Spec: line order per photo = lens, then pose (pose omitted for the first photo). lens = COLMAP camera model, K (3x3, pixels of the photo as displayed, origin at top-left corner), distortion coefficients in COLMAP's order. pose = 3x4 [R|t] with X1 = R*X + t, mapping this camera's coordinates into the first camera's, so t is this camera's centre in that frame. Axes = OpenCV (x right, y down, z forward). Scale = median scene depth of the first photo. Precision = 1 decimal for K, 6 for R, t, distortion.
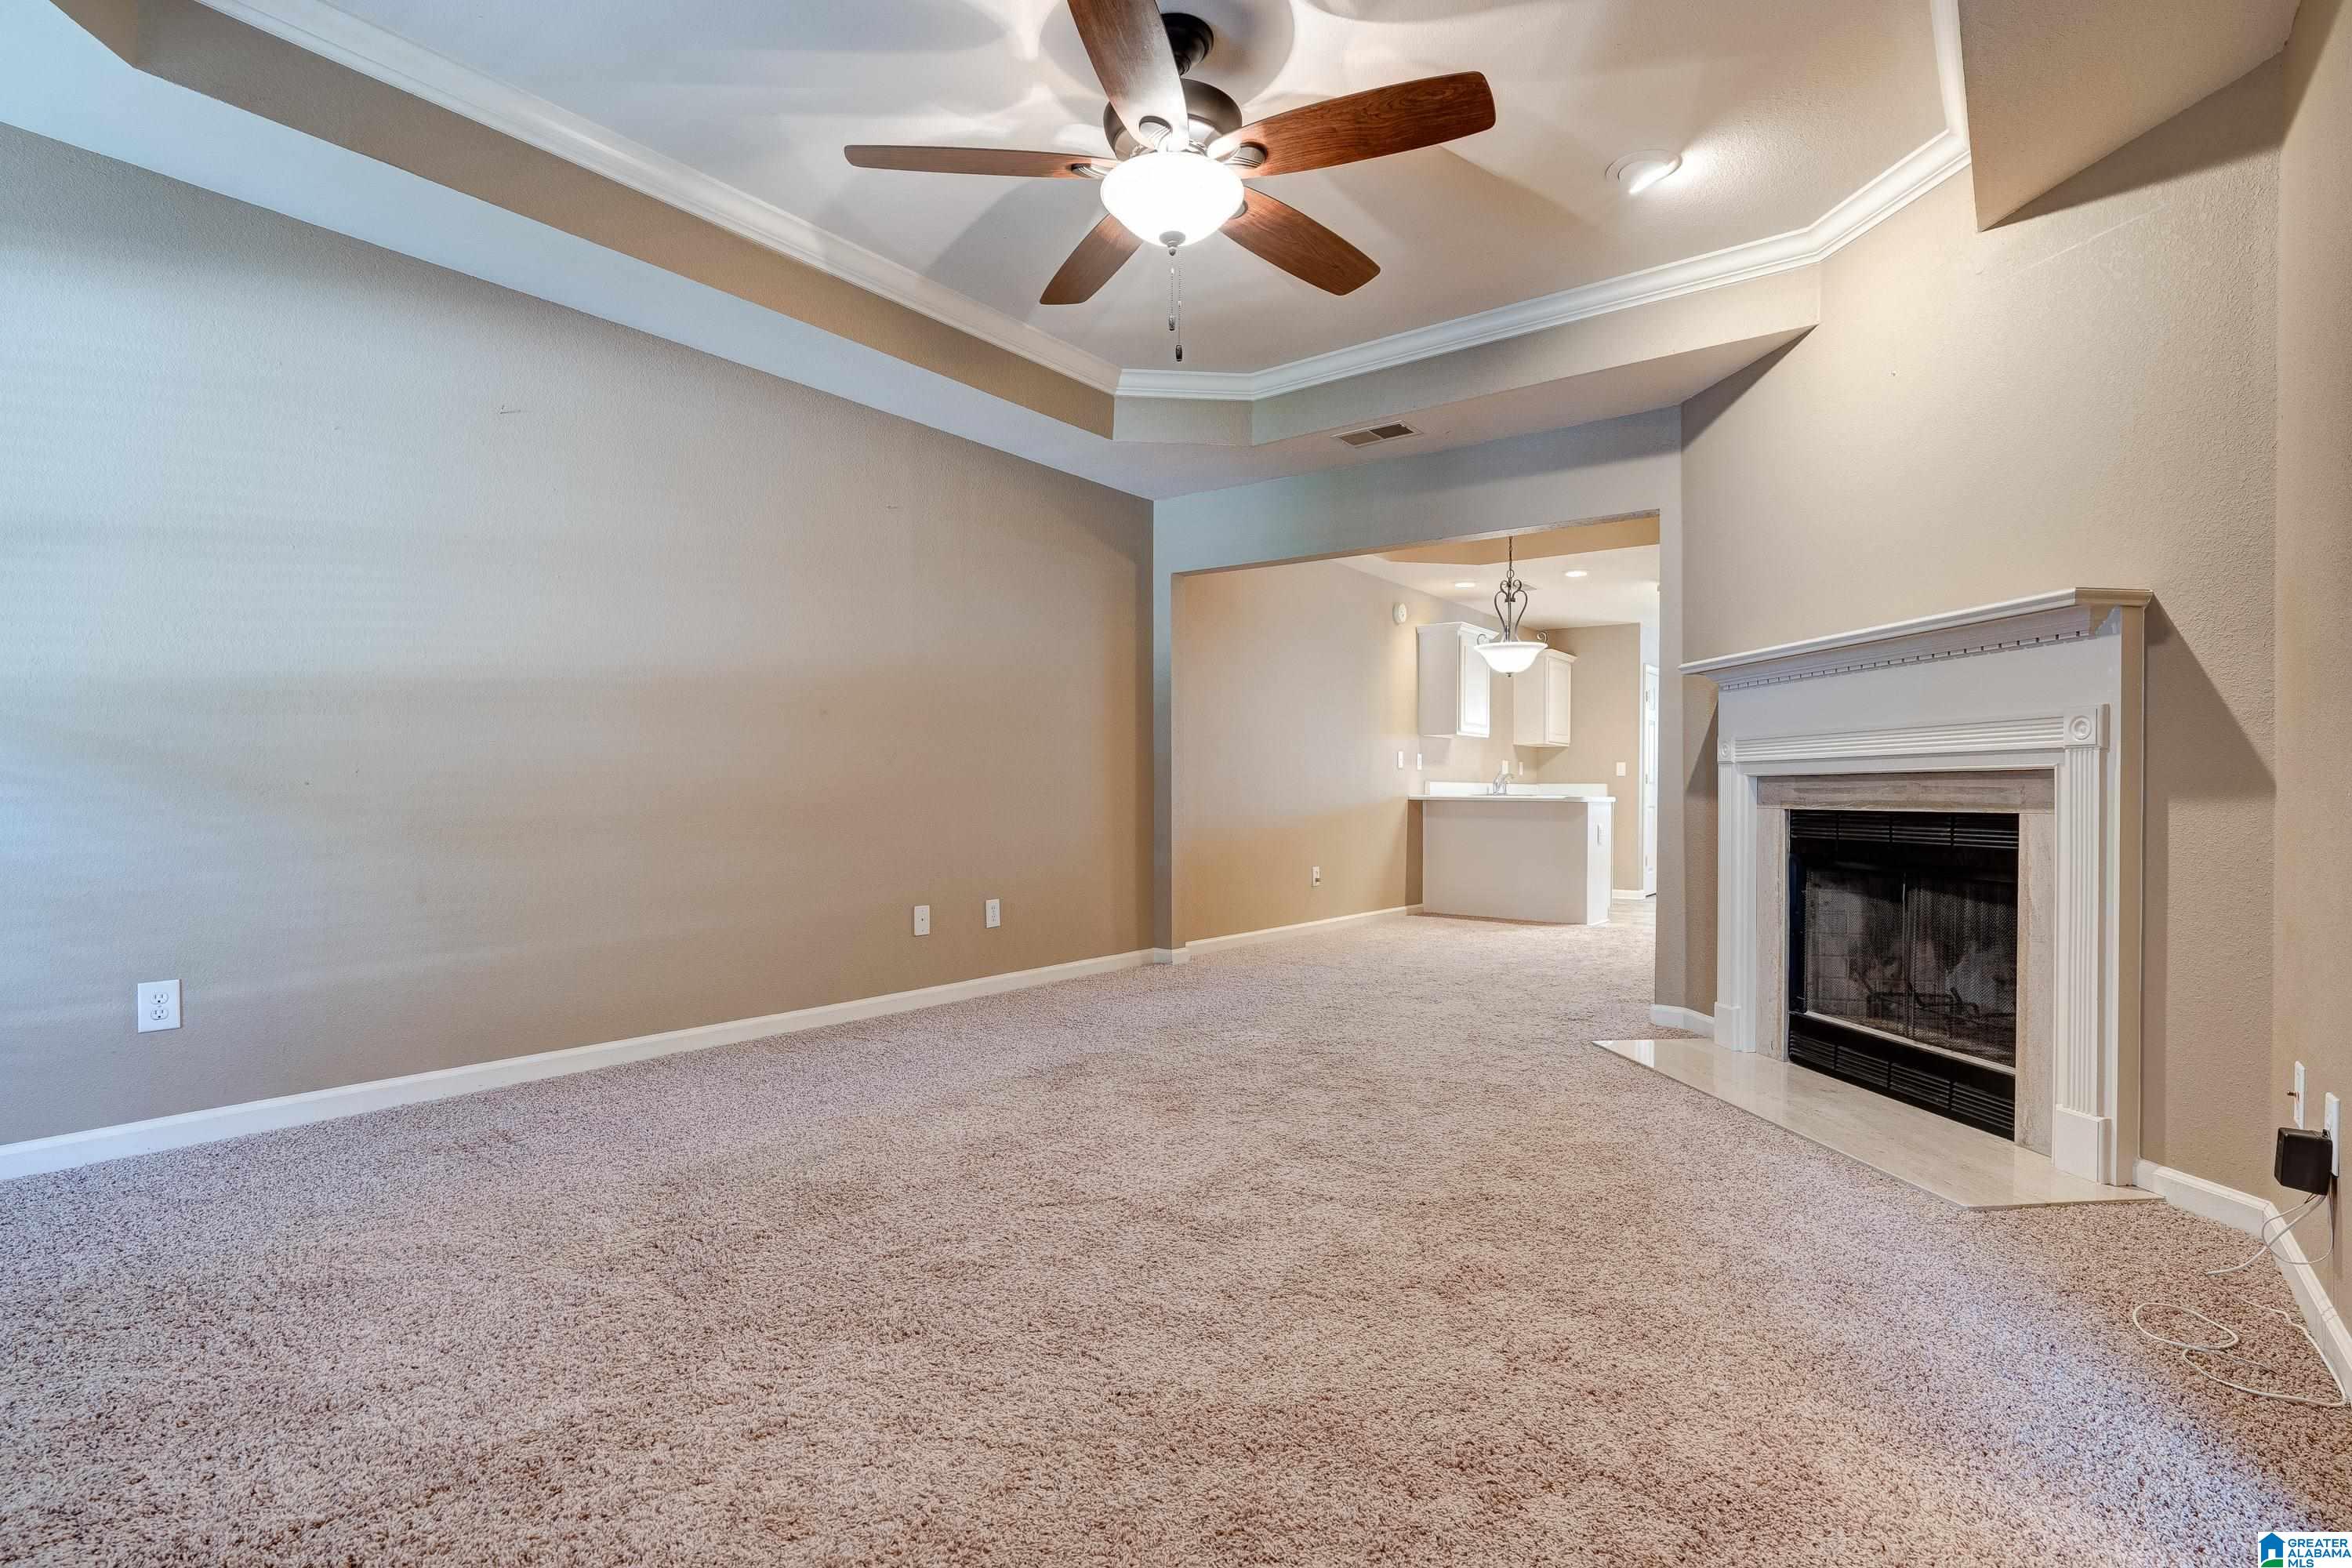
lens RADIAL K [[1142.0, 0, 1171.2], [0, 1142.0, 807.6], [0, 0, 1]] dist [-0.002482, 0.000676]
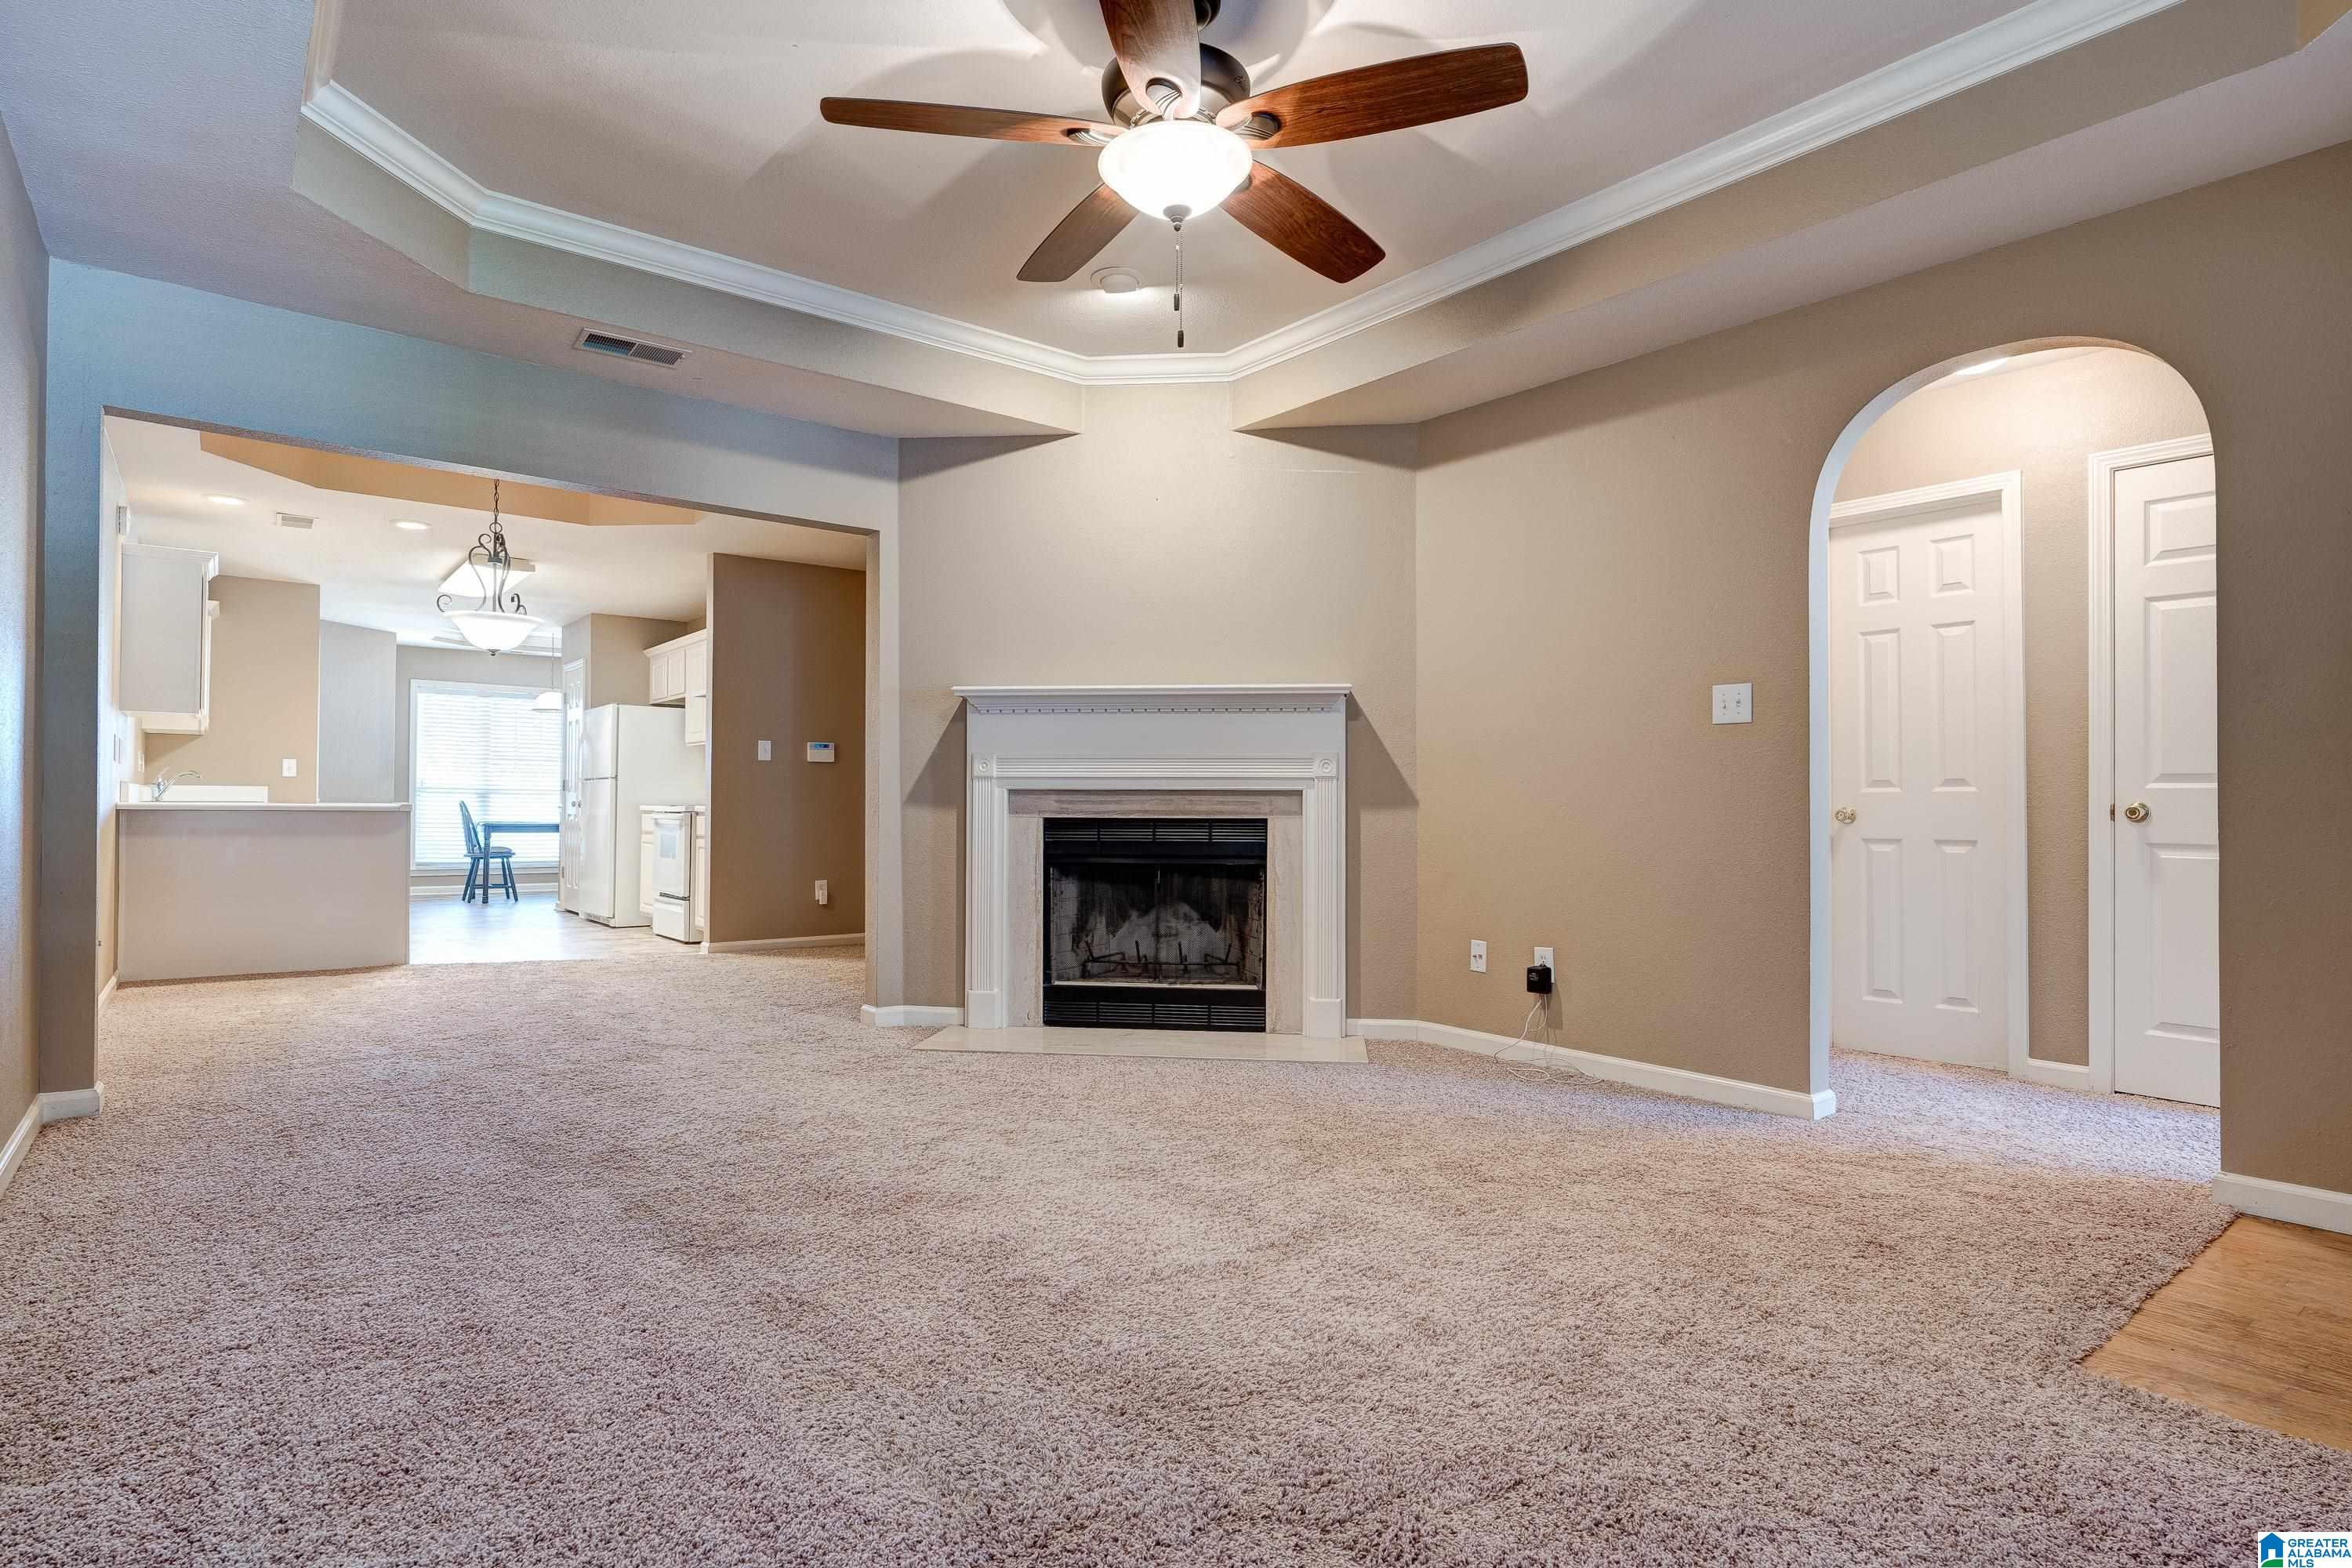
lens RADIAL K [[1229.7, 0, 1178.6], [0, 1229.7, 784.1], [0, 0, 1]] dist [-0.010100, 0.003822]
pose [[0.243159, 0.013299, 0.969895, -0.705222], [0.007705, 0.999848, -0.015642, -0.012664], [-0.969956, 0.011277, 0.243020, 0.554544]]
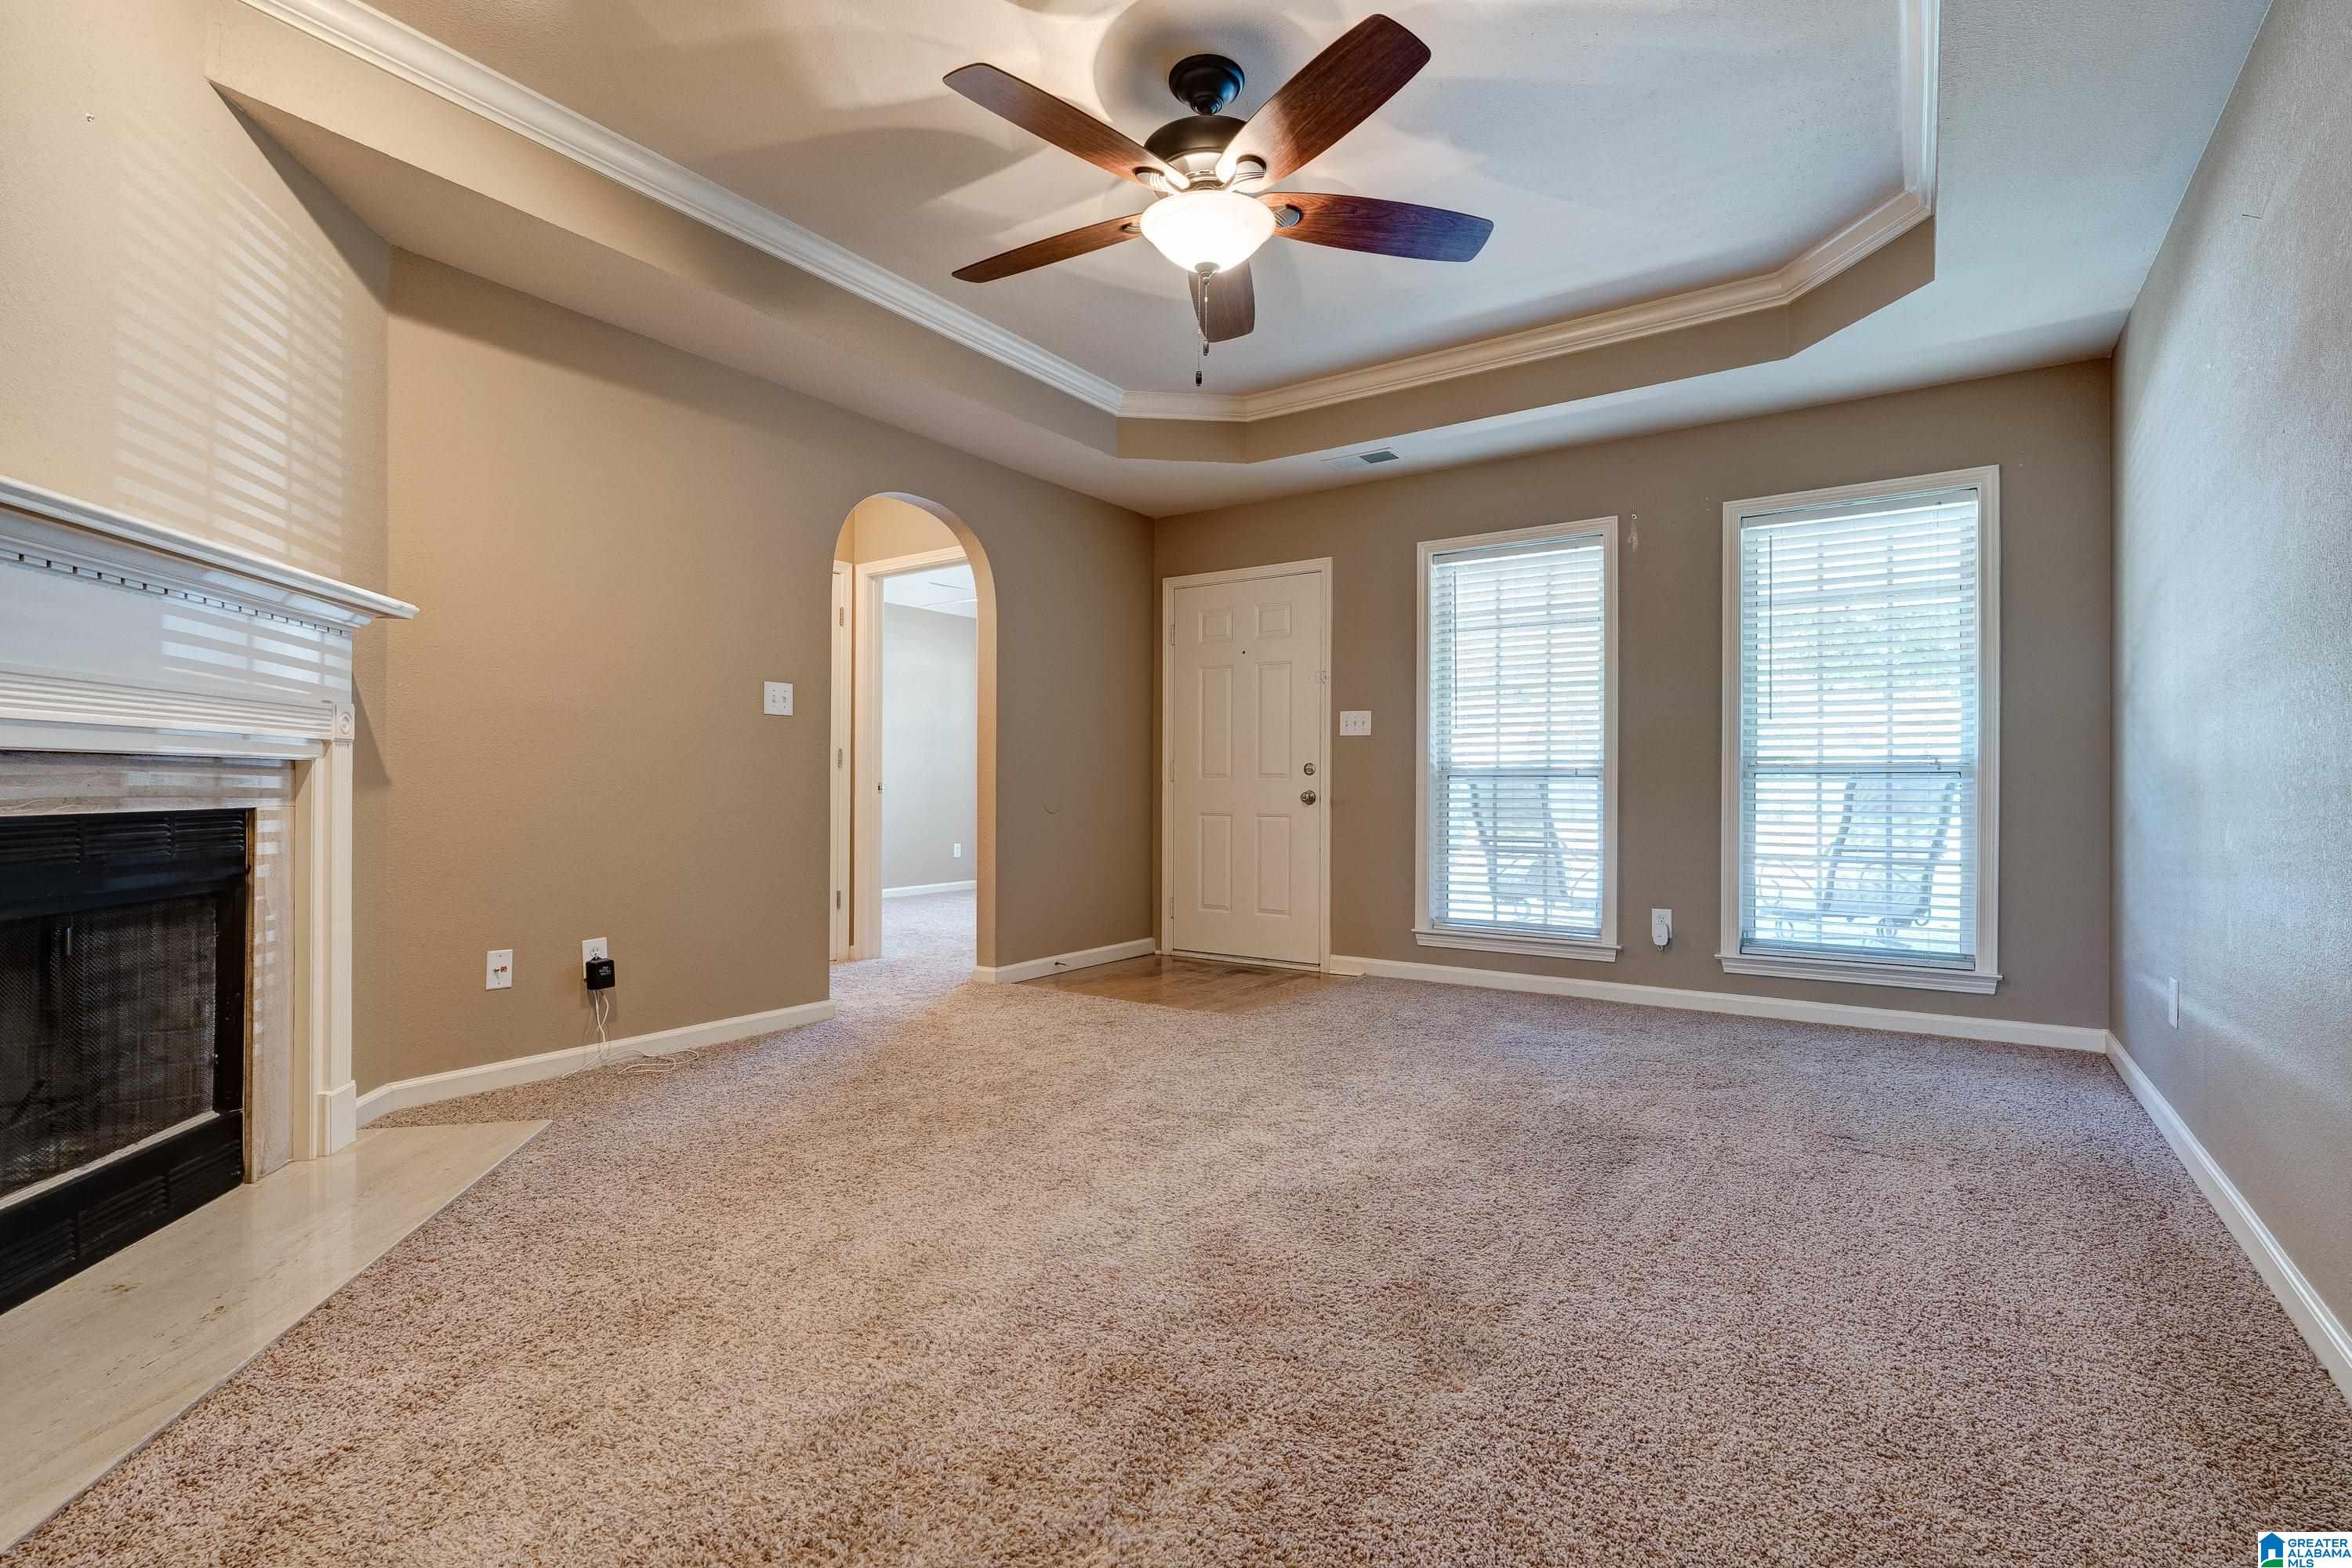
lens RADIAL K [[1080.7, 0, 1190.4], [0, 1080.7, 786.7], [0, 0, 1]] dist [-0.001837, -0.000784]
pose [[-0.996765, -0.007516, -0.080018, 0.068833], [-0.008649, 0.999867, 0.013820, -0.022370], [0.079904, 0.014467, -0.996698, 1.470625]]
